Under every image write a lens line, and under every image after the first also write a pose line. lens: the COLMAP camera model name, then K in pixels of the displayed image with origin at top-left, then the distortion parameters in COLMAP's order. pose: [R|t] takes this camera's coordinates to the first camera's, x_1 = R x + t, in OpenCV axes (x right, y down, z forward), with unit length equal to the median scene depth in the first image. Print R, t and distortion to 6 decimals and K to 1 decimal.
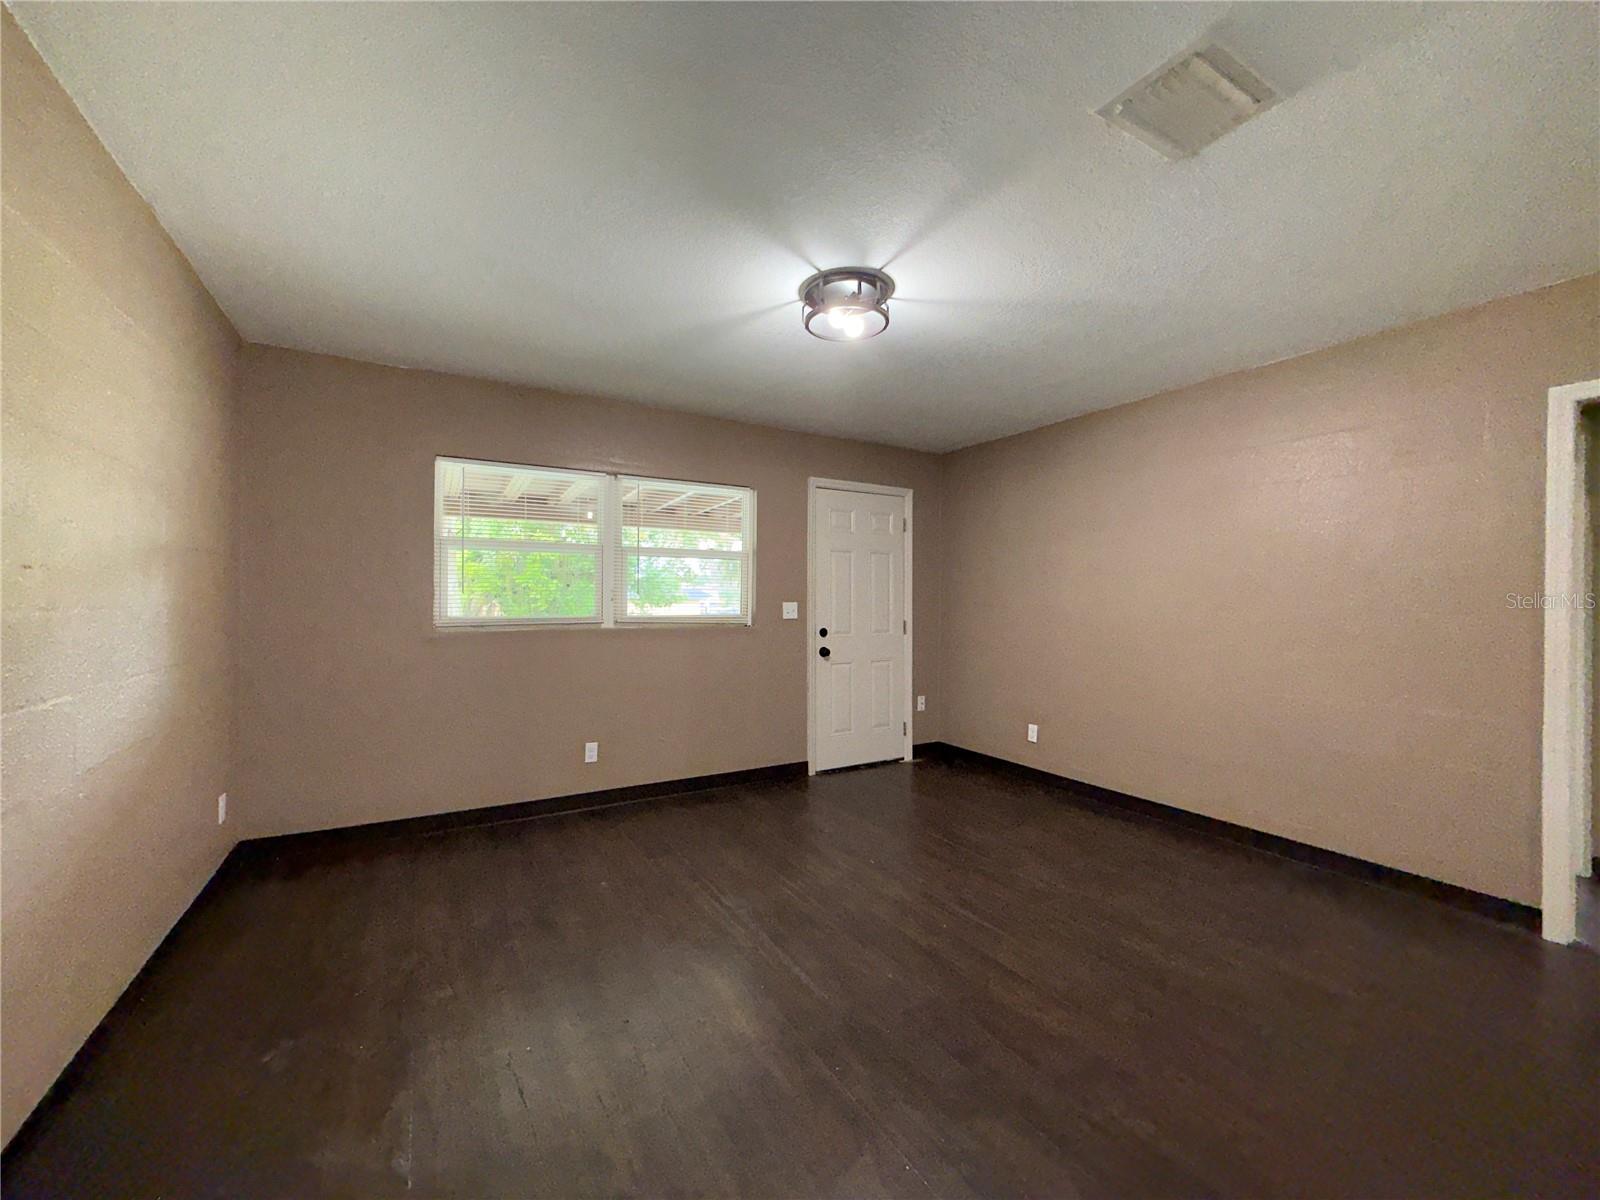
lens RADIAL K [[634.7, 0, 791.8], [0, 634.7, 604.3], [0, 0, 1]] dist [0.001293, 0.000059]
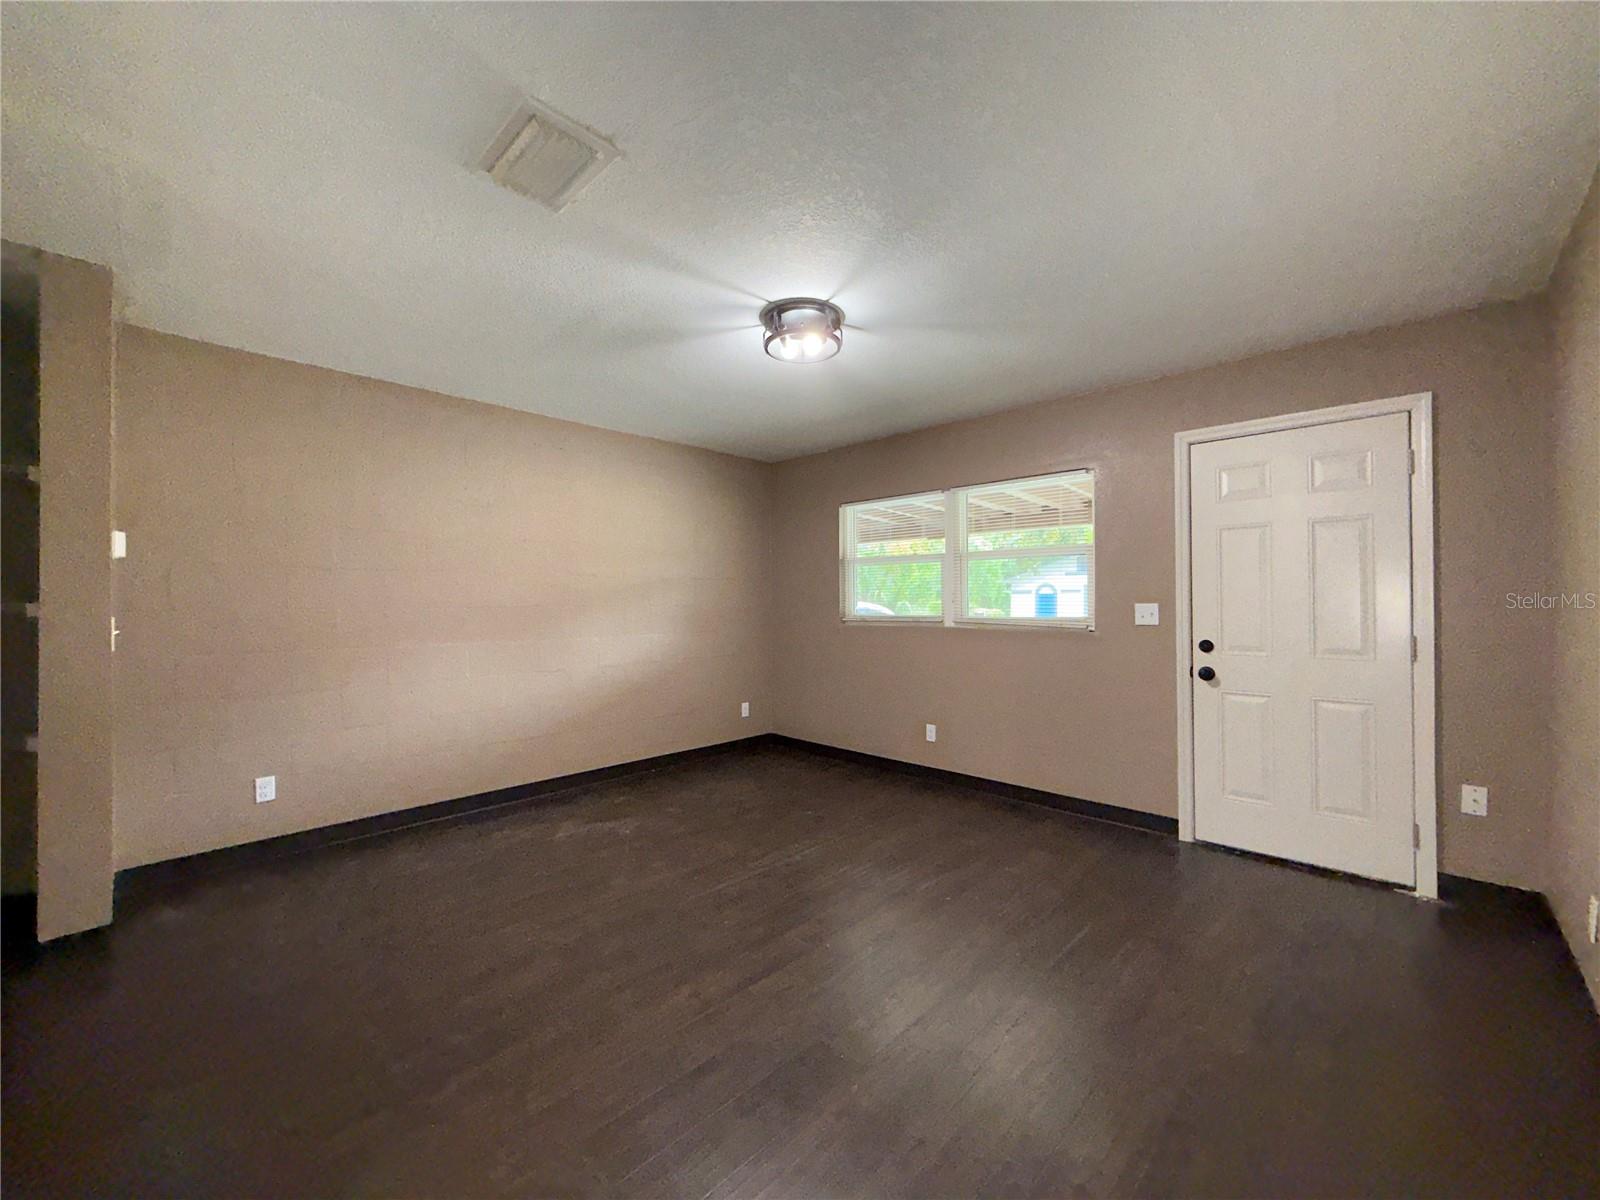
lens RADIAL K [[634.7, 0, 803.6], [0, 634.7, 605.8], [0, 0, 1]] dist [0.001293, 0.000059]
pose [[0.274720, -0.000427, -0.961524, 0.613100], [-0.002471, 0.999996, -0.001150, 0.001422], [0.961521, 0.002692, 0.274717, 0.378773]]
